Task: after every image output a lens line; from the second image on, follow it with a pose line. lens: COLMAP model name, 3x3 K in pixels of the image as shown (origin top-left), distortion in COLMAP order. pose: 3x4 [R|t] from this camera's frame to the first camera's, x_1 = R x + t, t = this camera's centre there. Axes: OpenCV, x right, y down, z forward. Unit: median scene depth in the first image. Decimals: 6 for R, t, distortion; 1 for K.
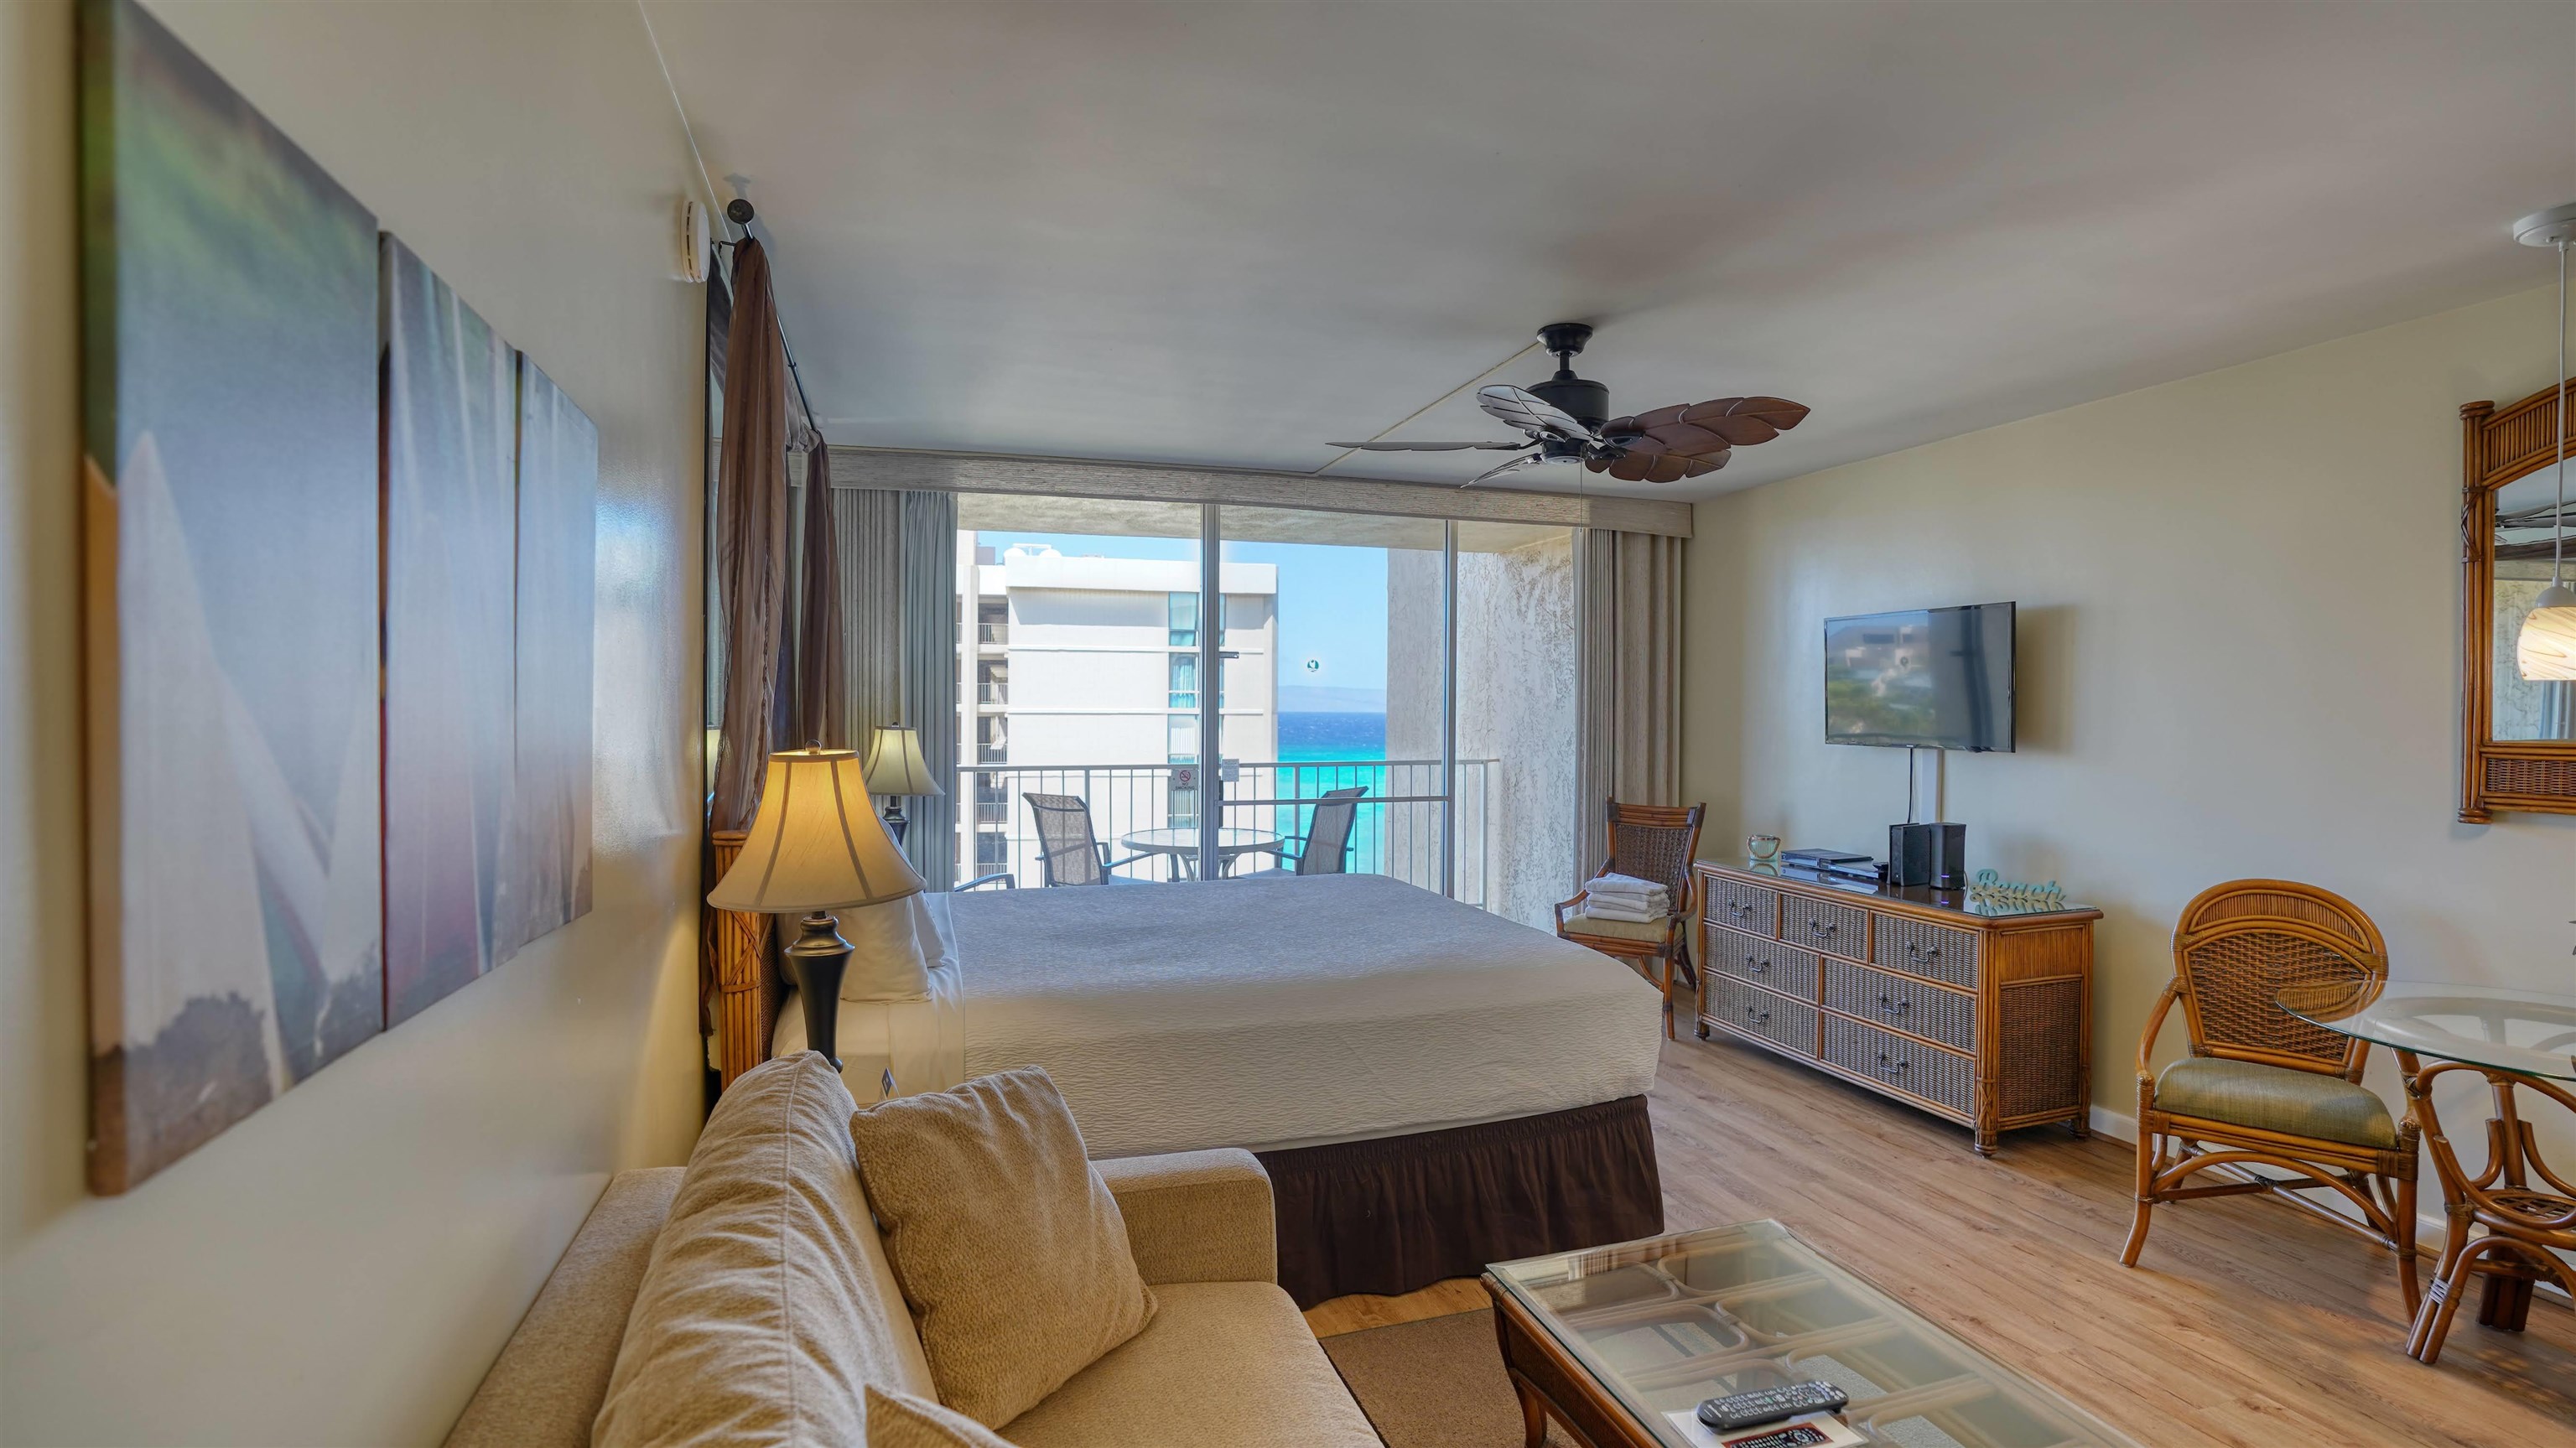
lens RADIAL K [[1201.7, 0, 1290.3], [0, 1201.7, 723.1], [0, 0, 1]] dist [-0.068412, 0.026538]
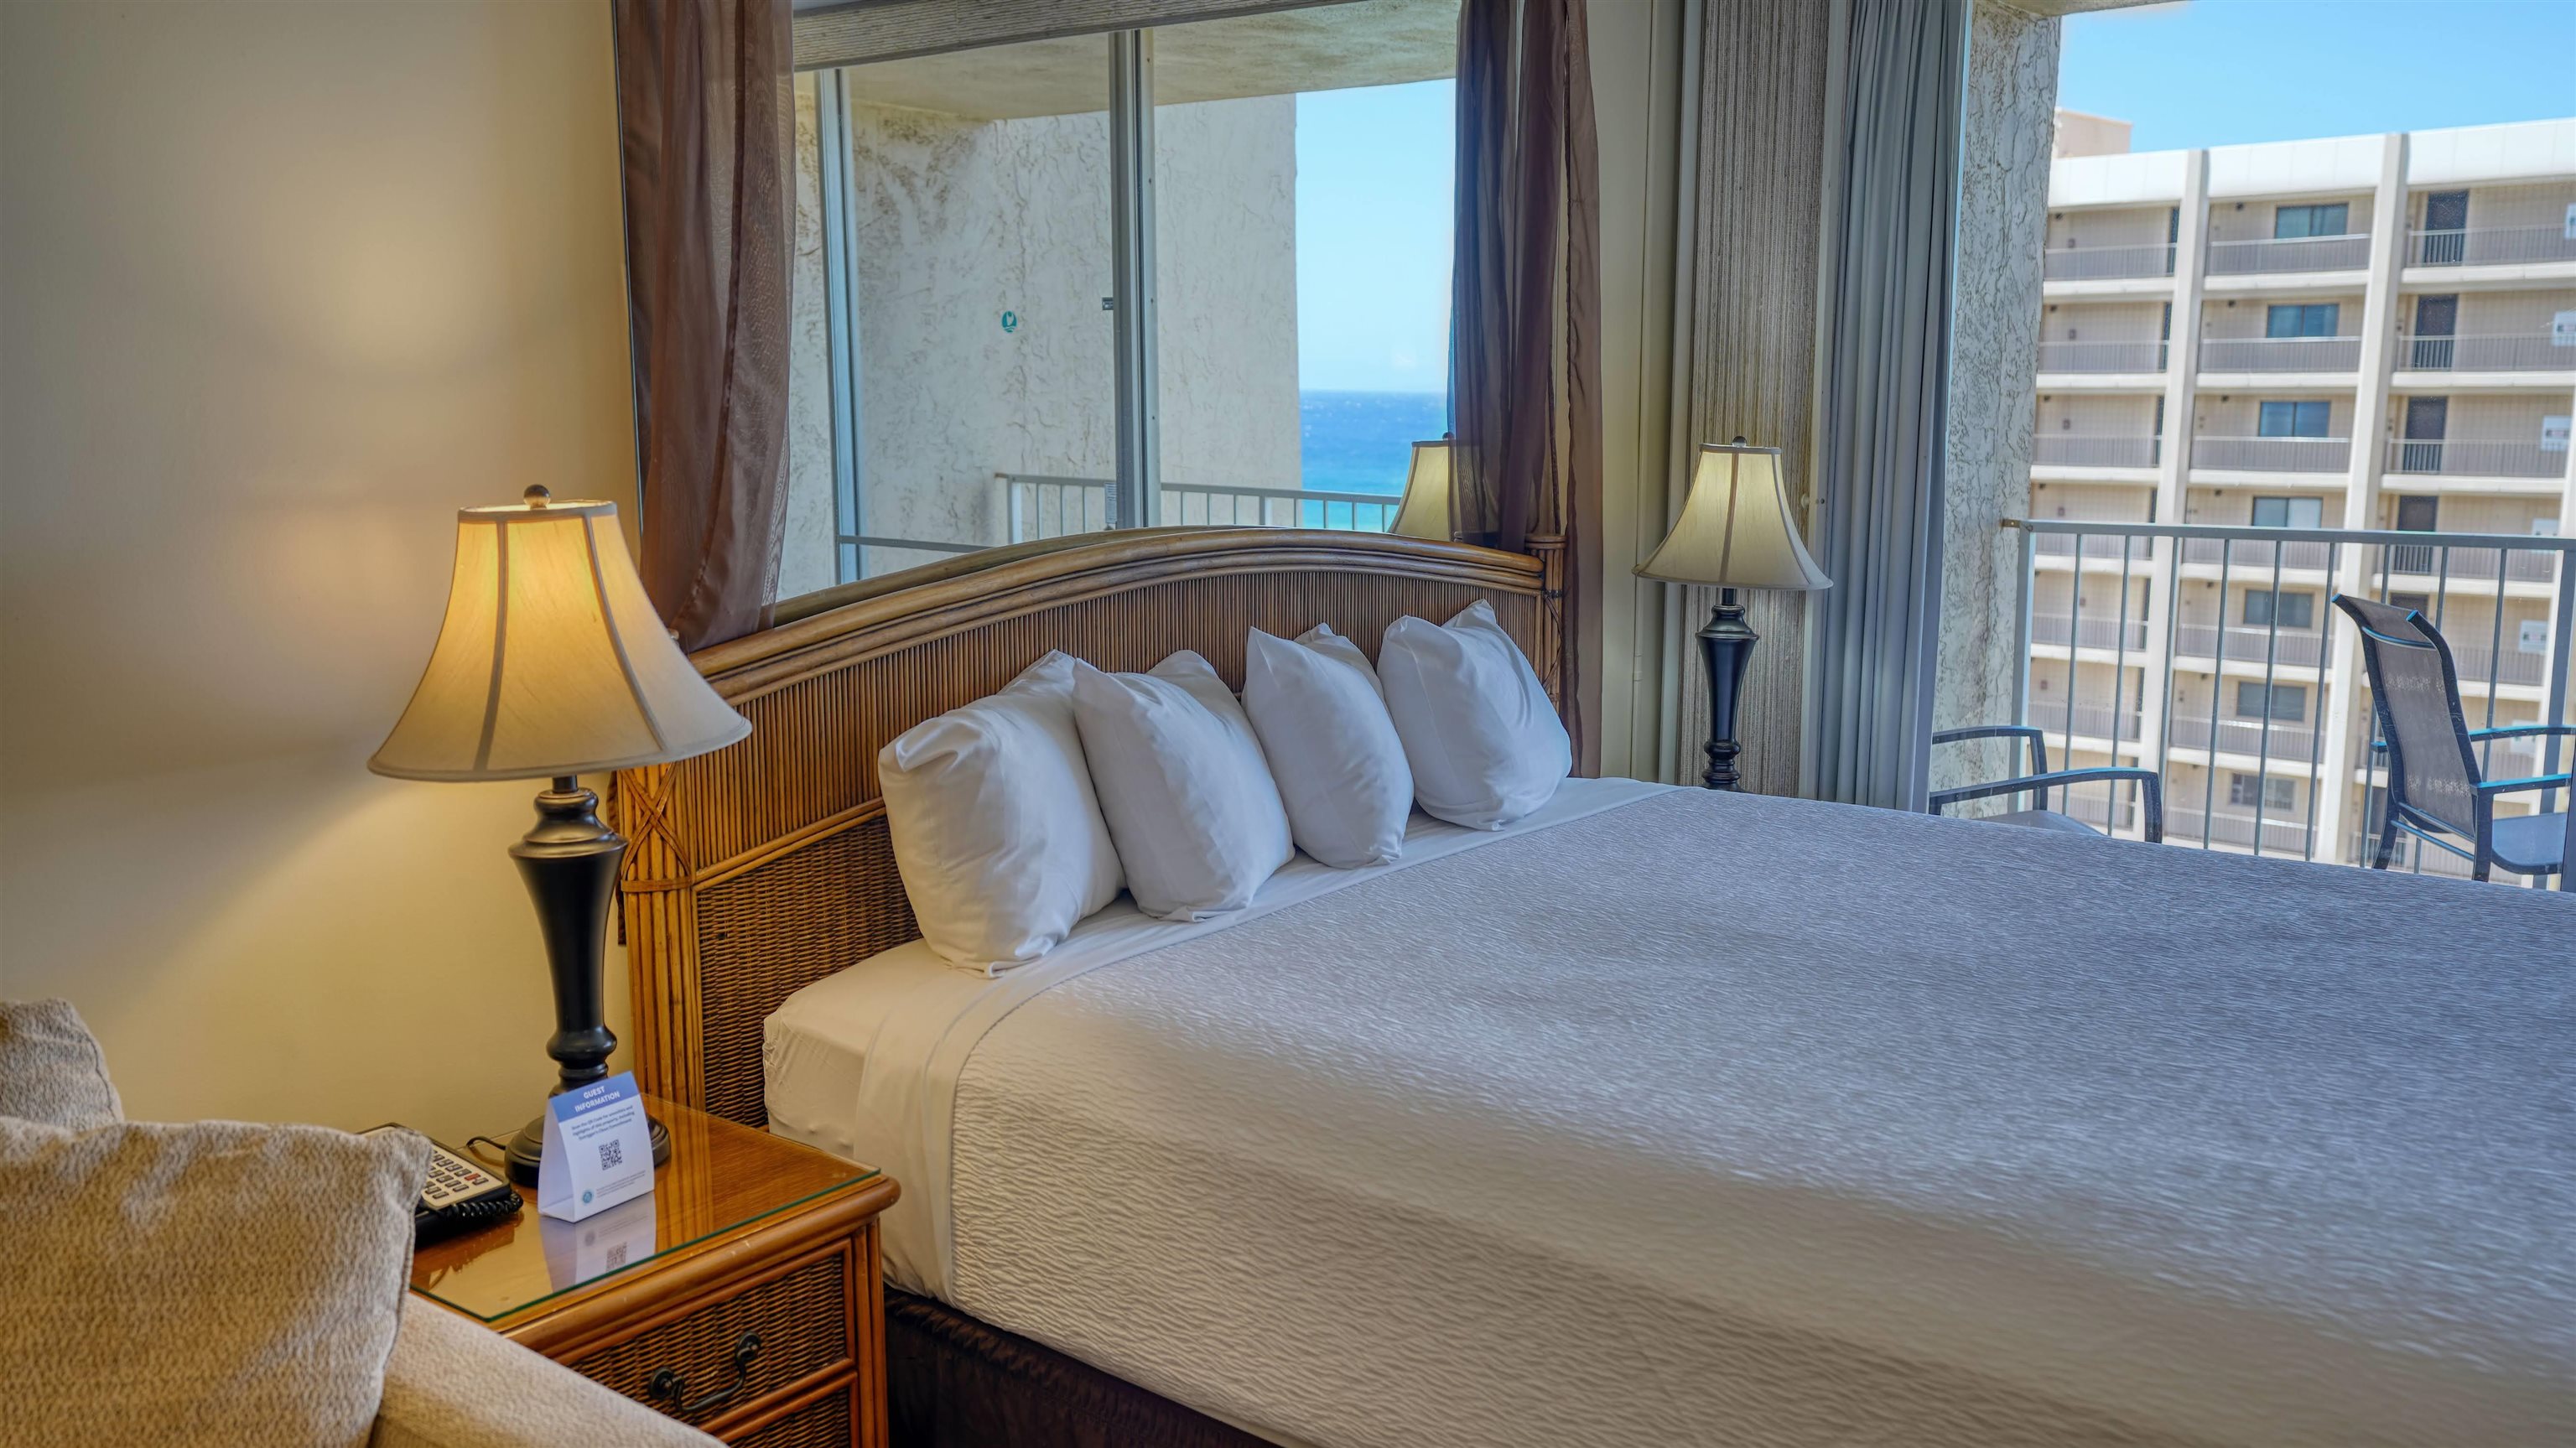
lens RADIAL K [[2143.8, 0, 1294.1], [0, 2143.8, 741.1], [0, 0, 1]] dist [0.029133, 0.032026]
pose [[0.558973, 0.133130, -0.818429, 0.382967], [-0.007604, 0.987808, 0.155489, -0.015901], [0.829151, -0.080691, 0.553170, 0.412100]]
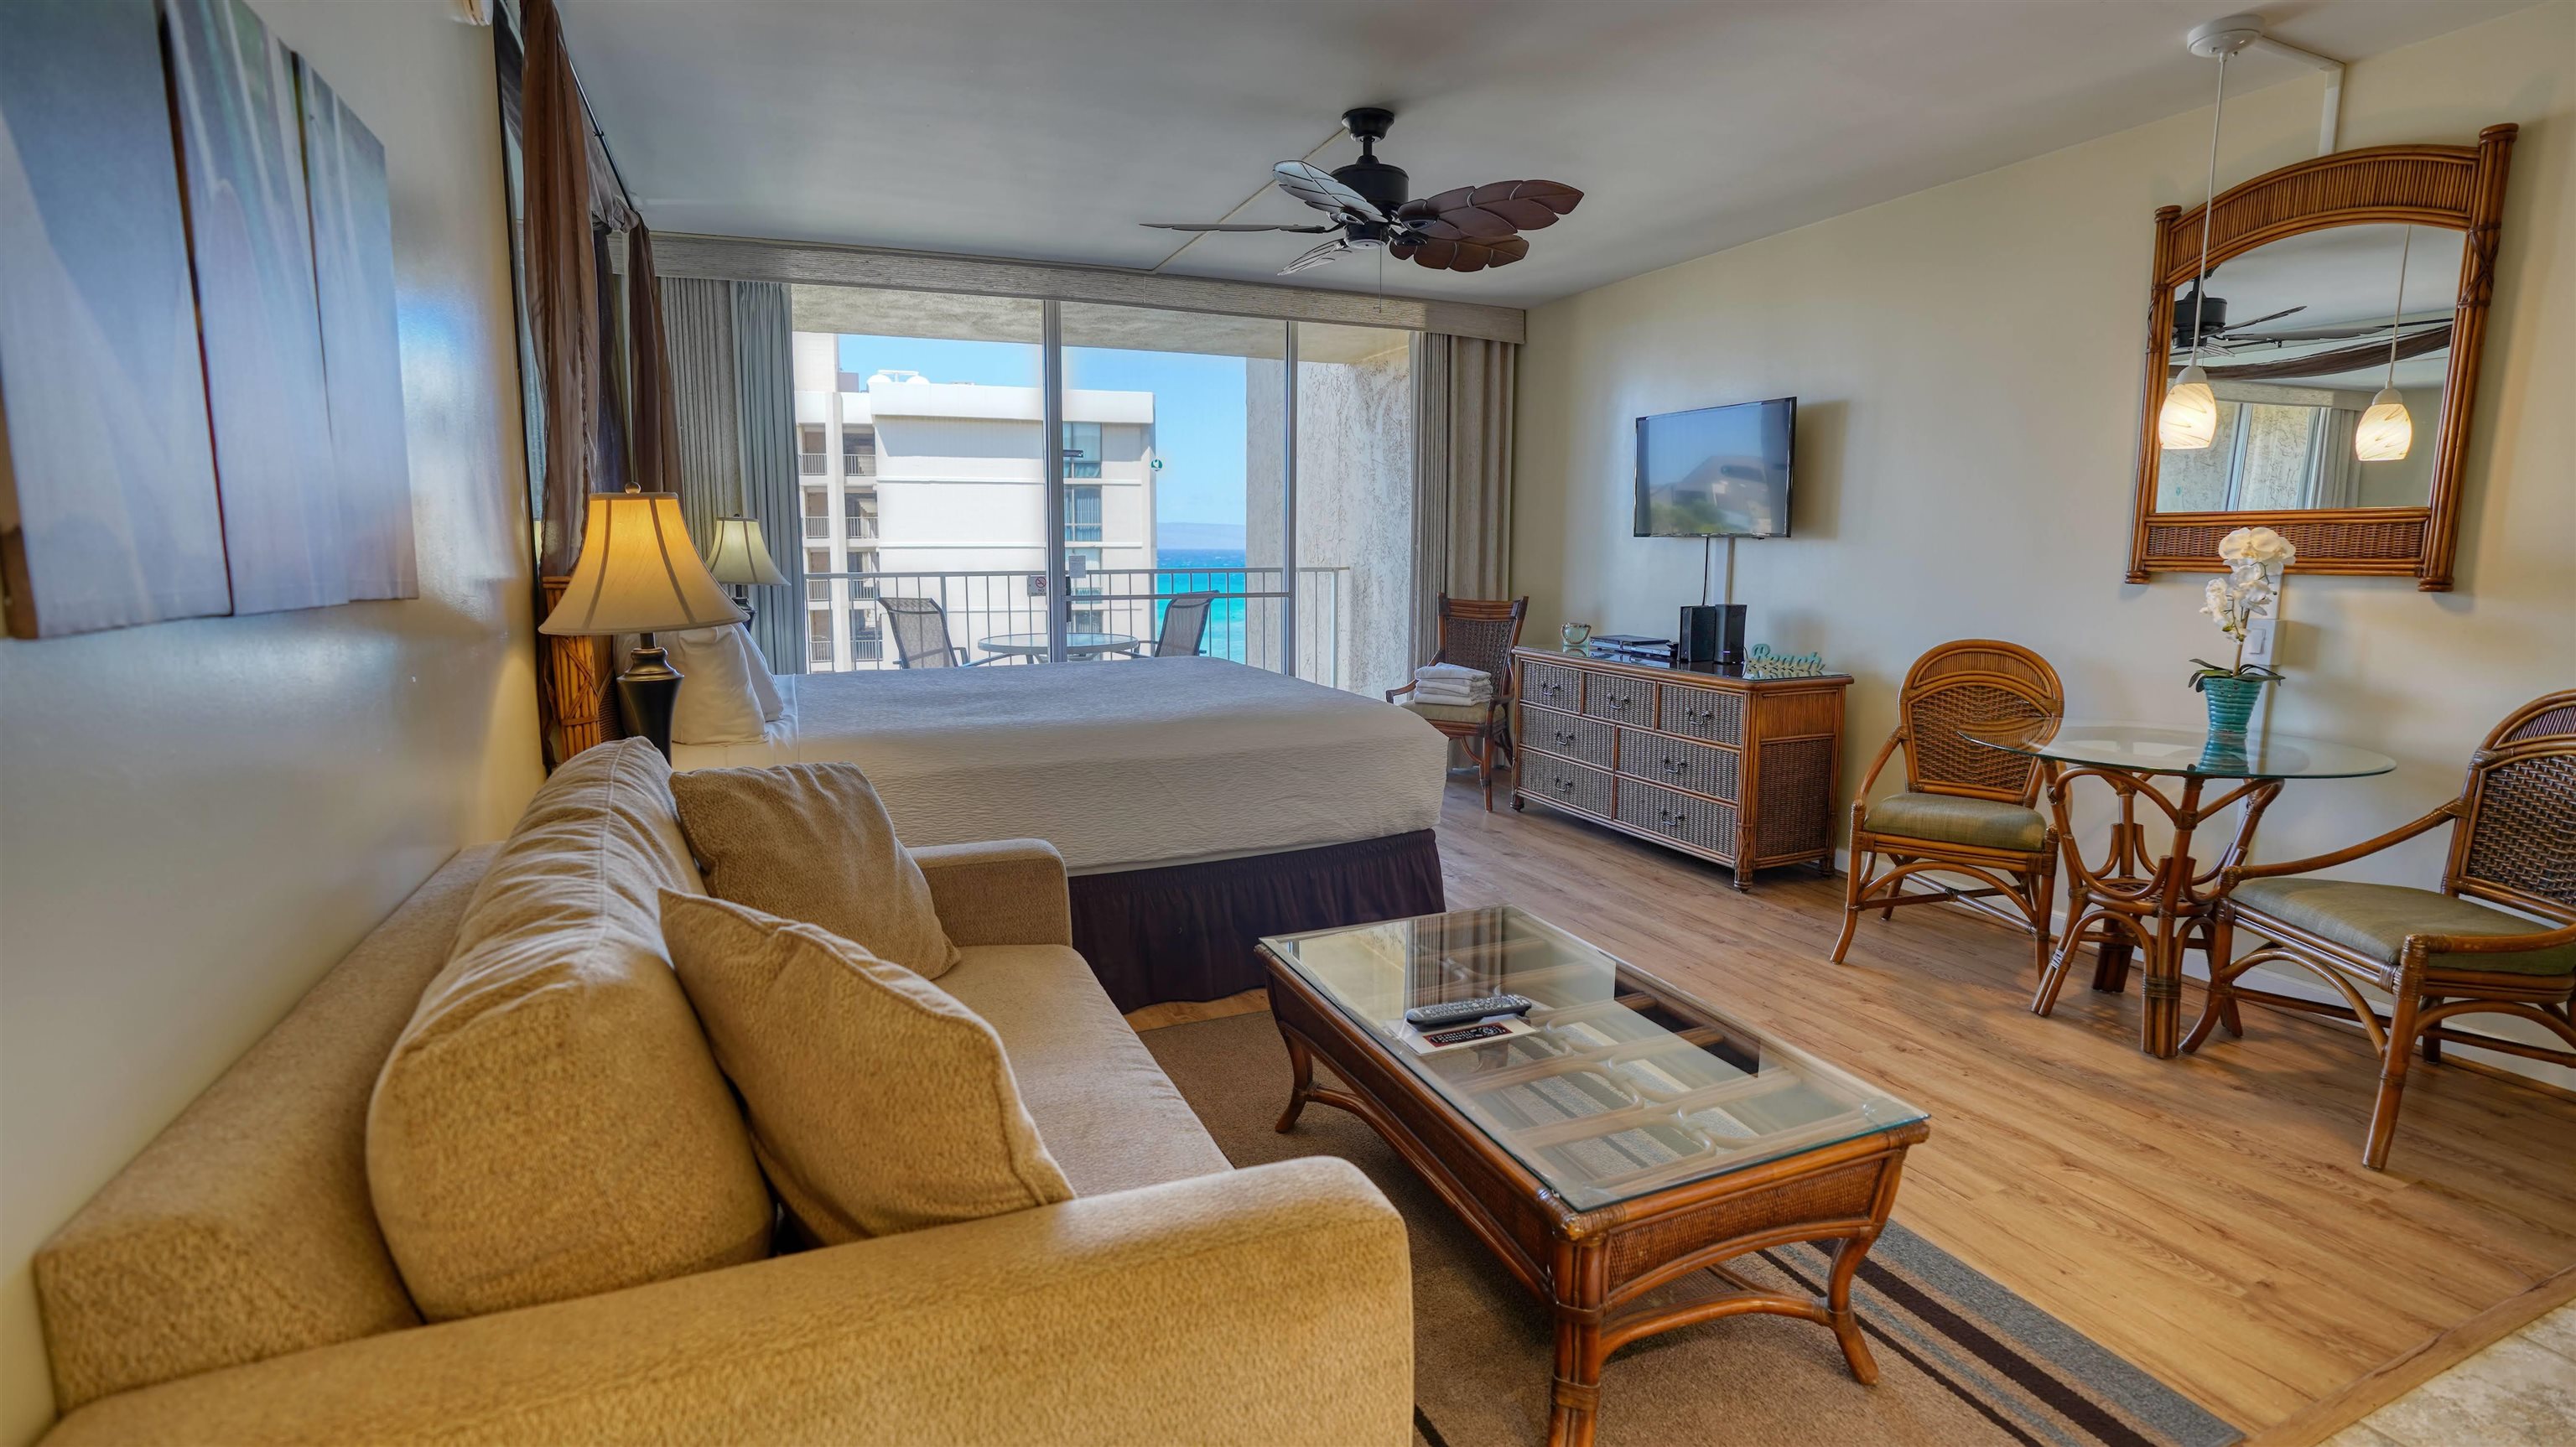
lens RADIAL K [[1201.6, 0, 1289.6], [0, 1201.6, 723.3], [0, 0, 1]] dist [-0.068412, 0.026538]
pose [[0.995523, -0.015508, 0.093244, 0.049832], [0.002853, 0.990929, 0.134355, 0.050994], [-0.094482, -0.133487, 0.986537, -0.075915]]
